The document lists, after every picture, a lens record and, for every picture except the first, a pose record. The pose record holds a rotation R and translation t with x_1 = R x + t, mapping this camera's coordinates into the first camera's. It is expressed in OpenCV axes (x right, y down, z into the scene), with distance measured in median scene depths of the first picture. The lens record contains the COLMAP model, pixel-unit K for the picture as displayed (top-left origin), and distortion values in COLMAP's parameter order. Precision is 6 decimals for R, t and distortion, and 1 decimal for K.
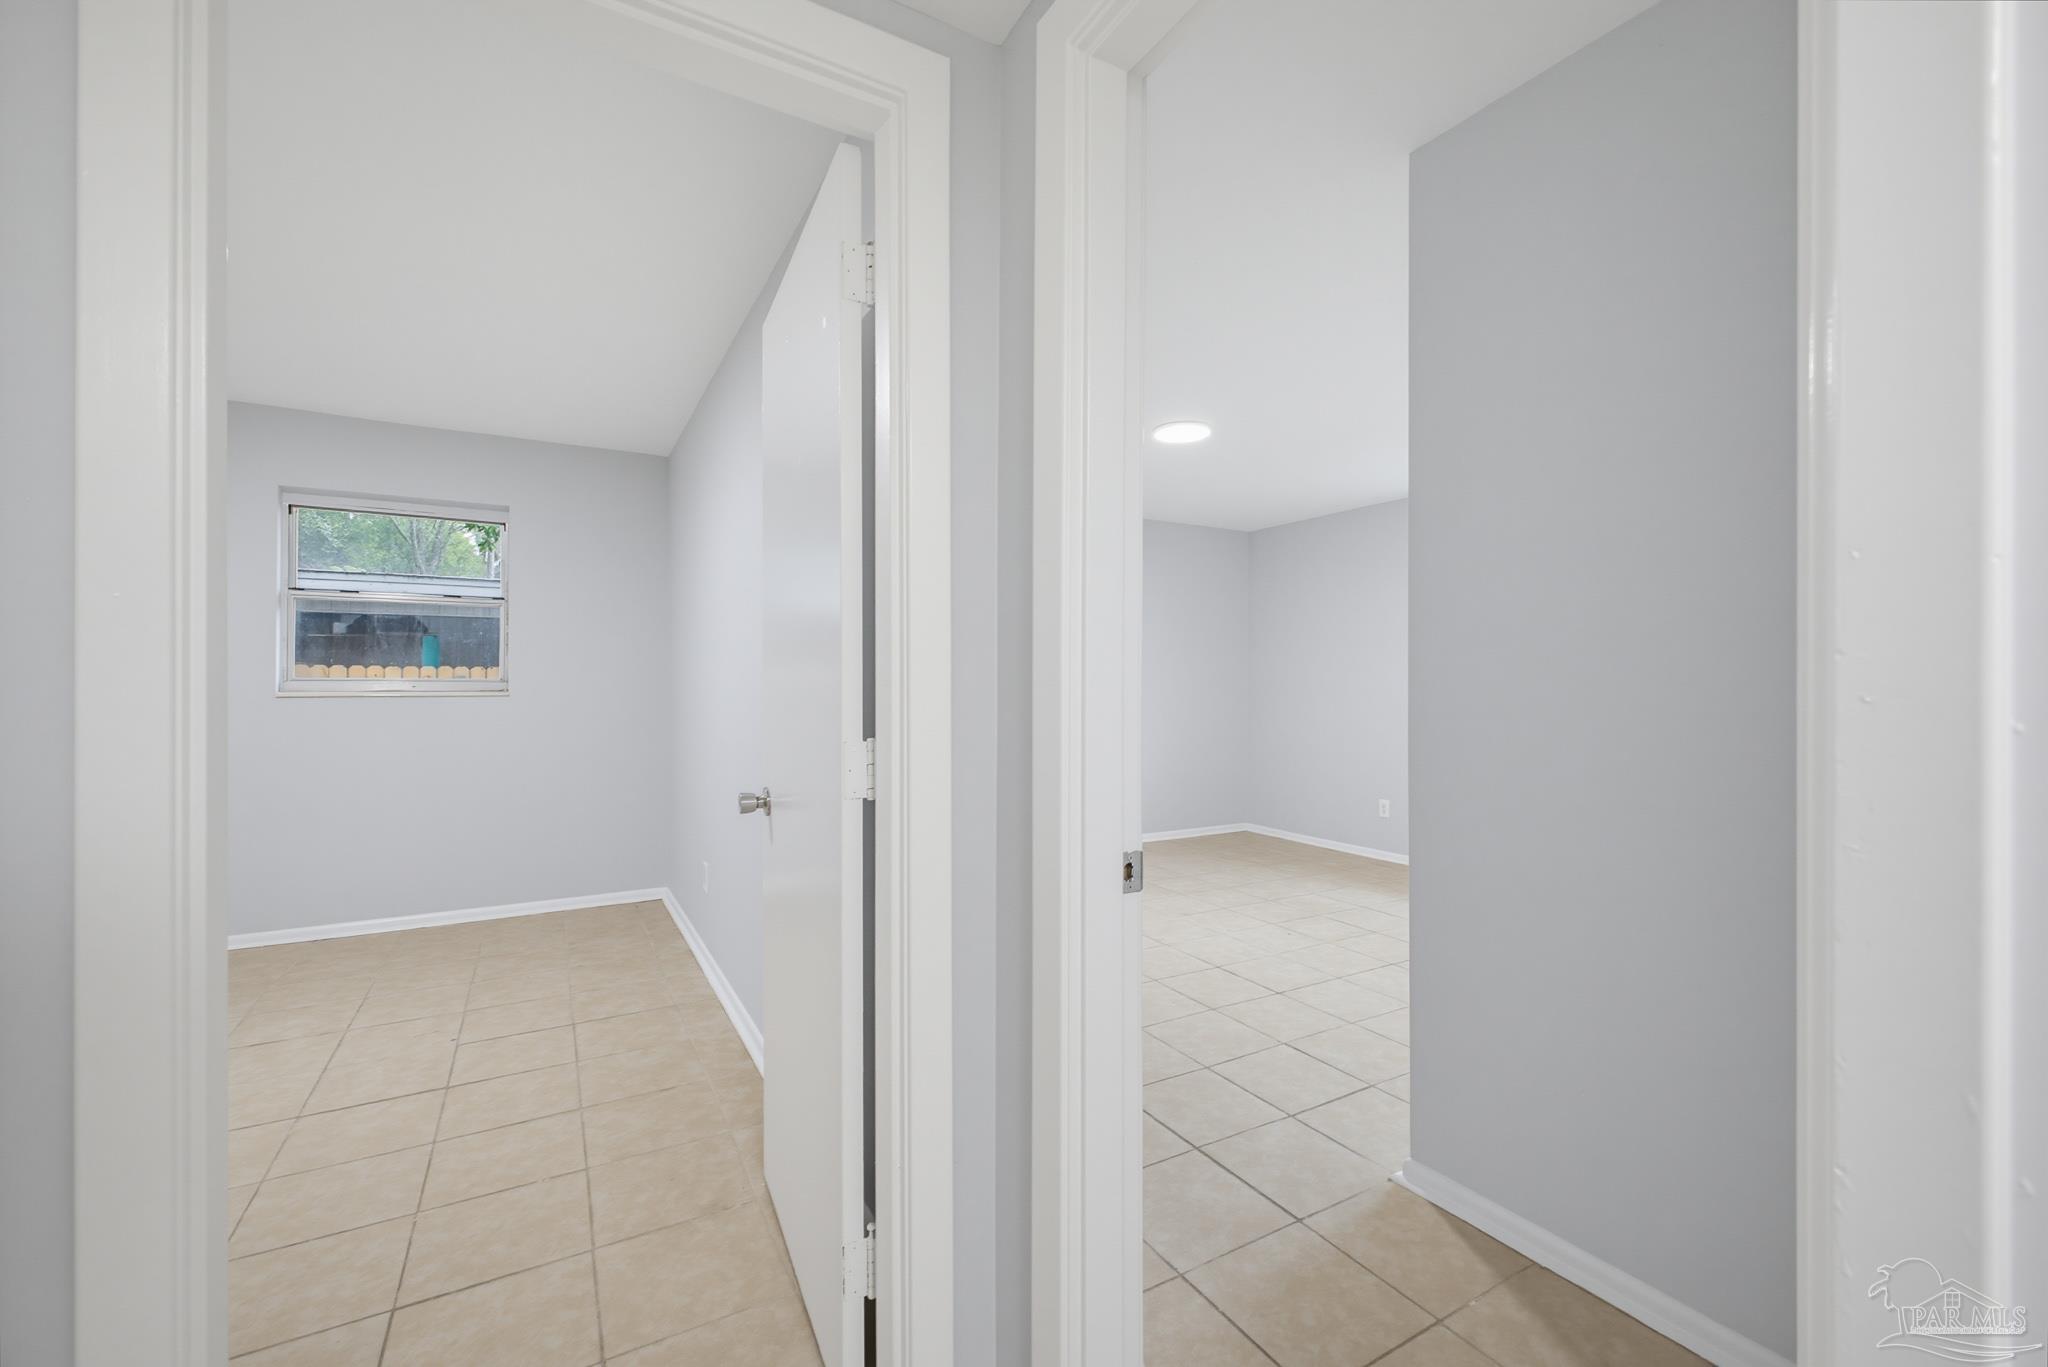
lens RADIAL K [[822.4, 0, 1025.1], [0, 822.4, 679.7], [0, 0, 1]] dist [-0.000398, -0.000294]
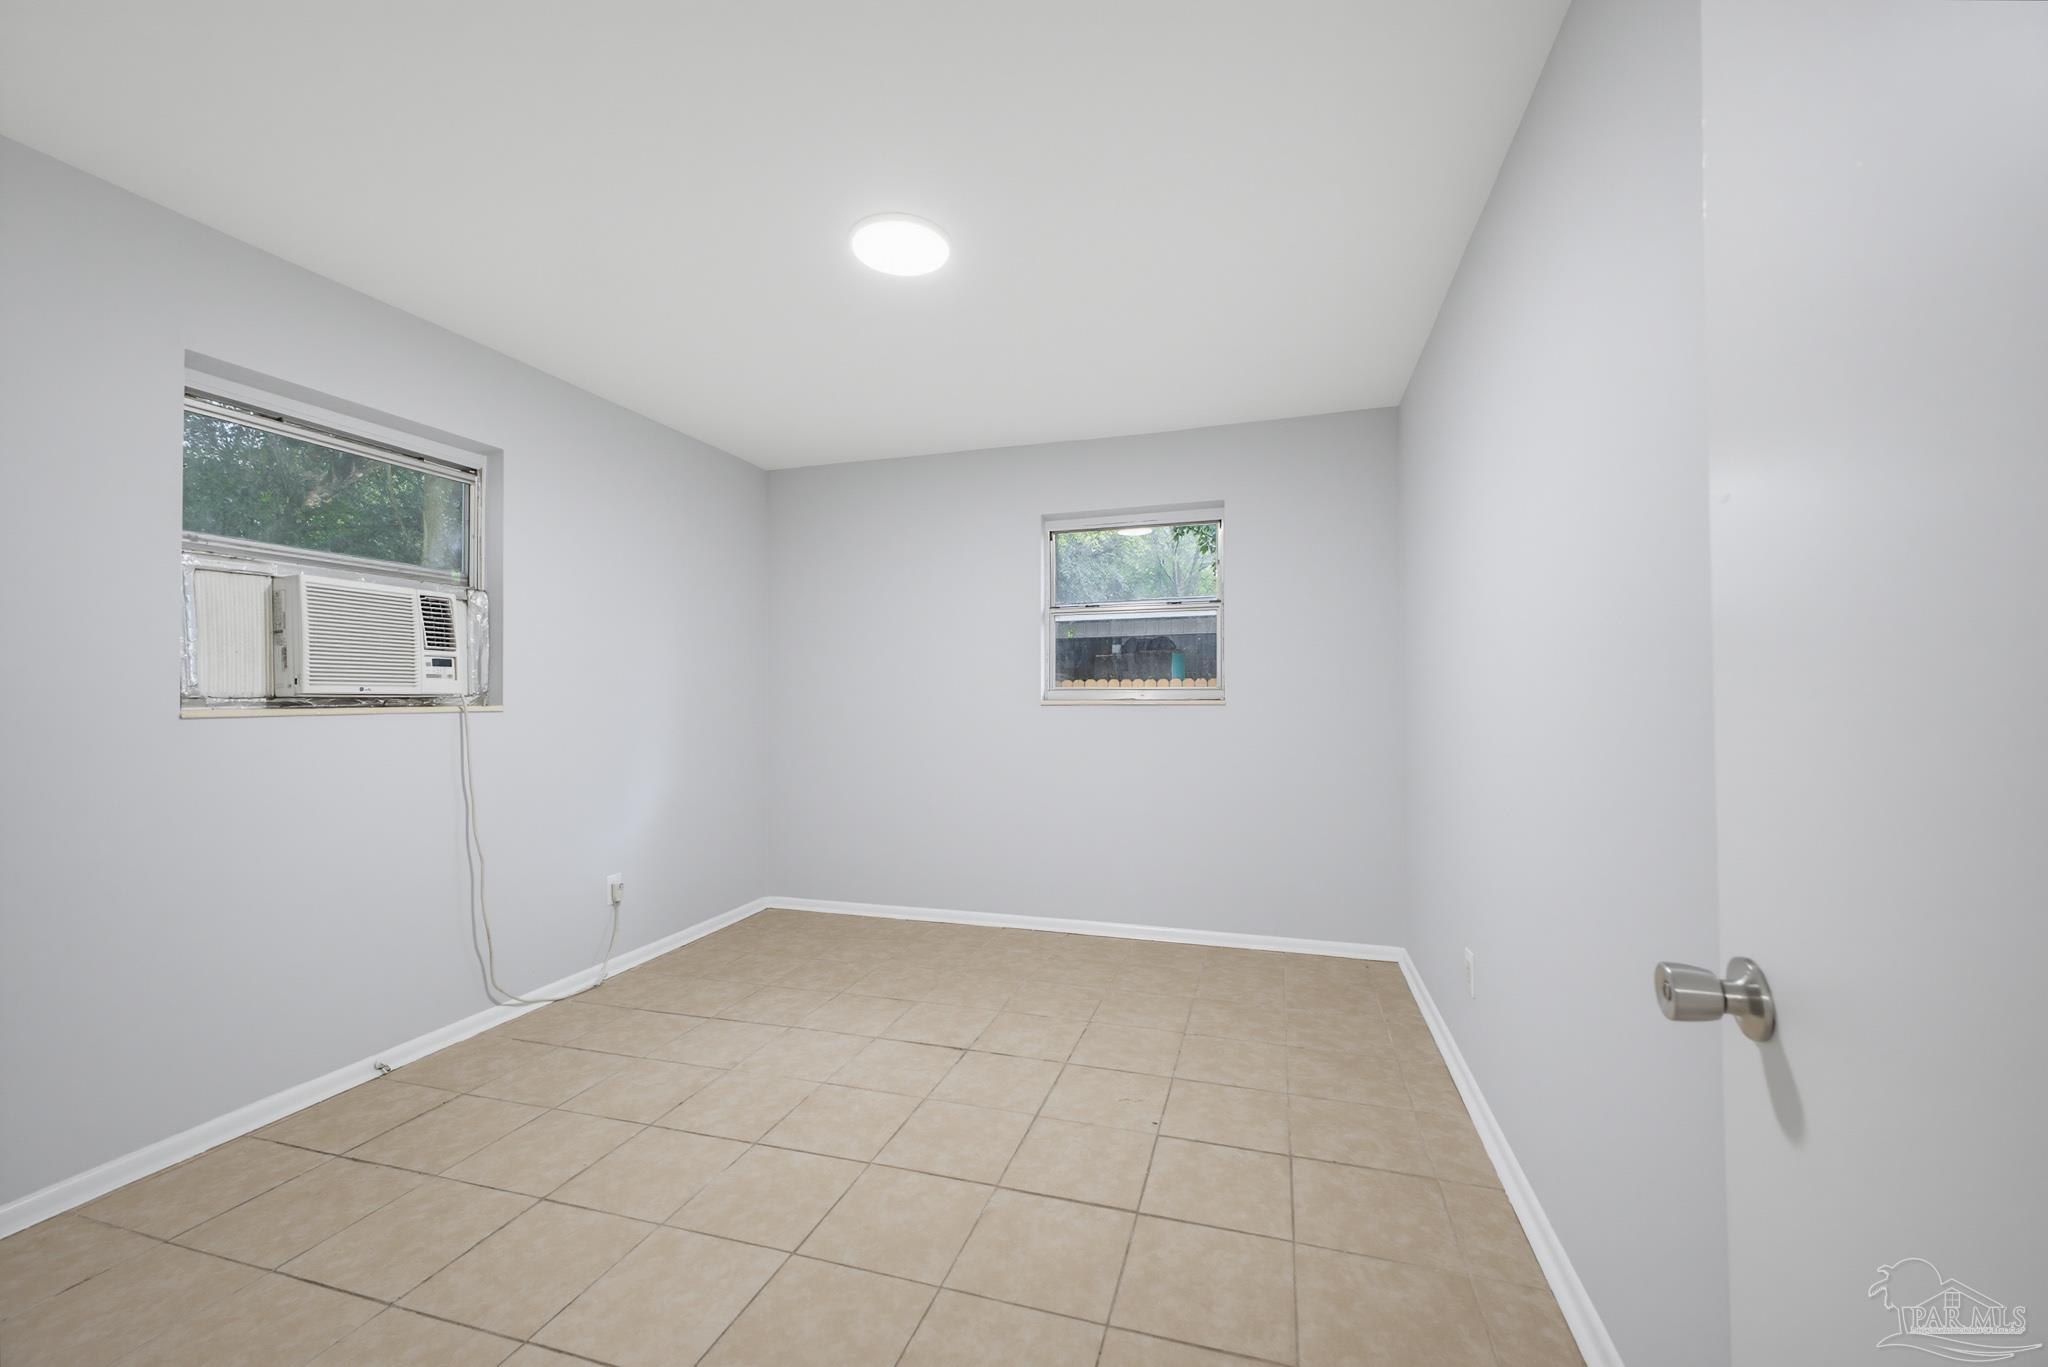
lens RADIAL K [[812.2, 0, 1026.6], [0, 812.2, 703.1], [0, 0, 1]] dist [0.030137, -0.000417]
pose [[0.679596, -0.002264, -0.733583, -0.118845], [0.015036, 0.999828, 0.010844, 0.004321], [0.733433, -0.018399, 0.679513, 0.235483]]
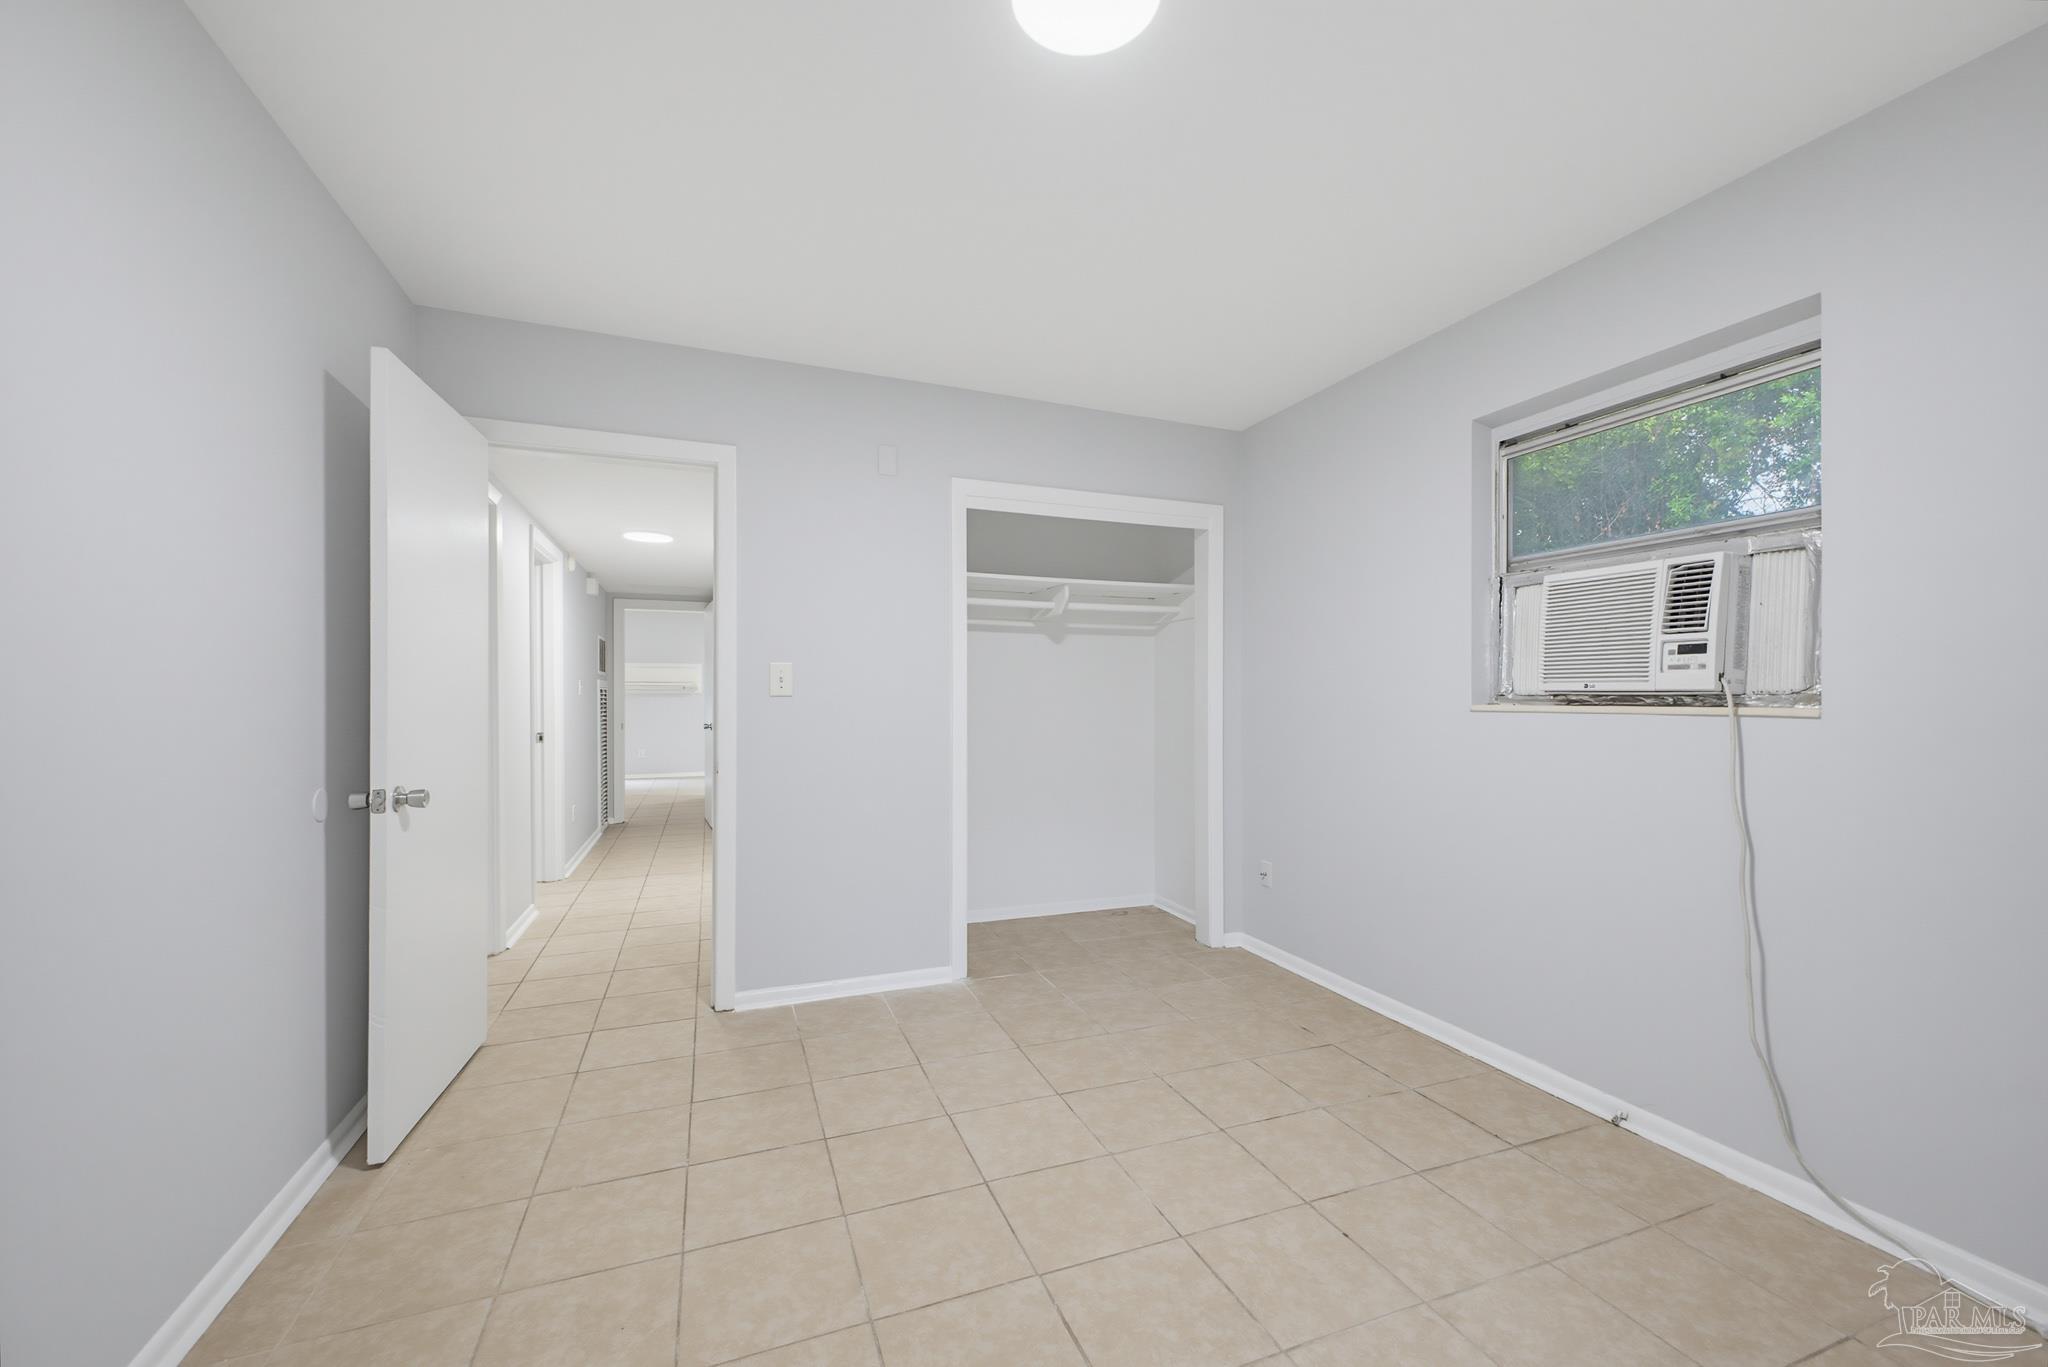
lens RADIAL K [[812.2, 0, 1026.6], [0, 812.2, 703.1], [0, 0, 1]] dist [0.030137, -0.000417]
pose [[-0.988806, -0.004882, 0.149128, -0.611236], [-0.005204, 0.999985, -0.001769, 0.008026], [-0.149117, -0.002525, -0.988816, 0.912063]]
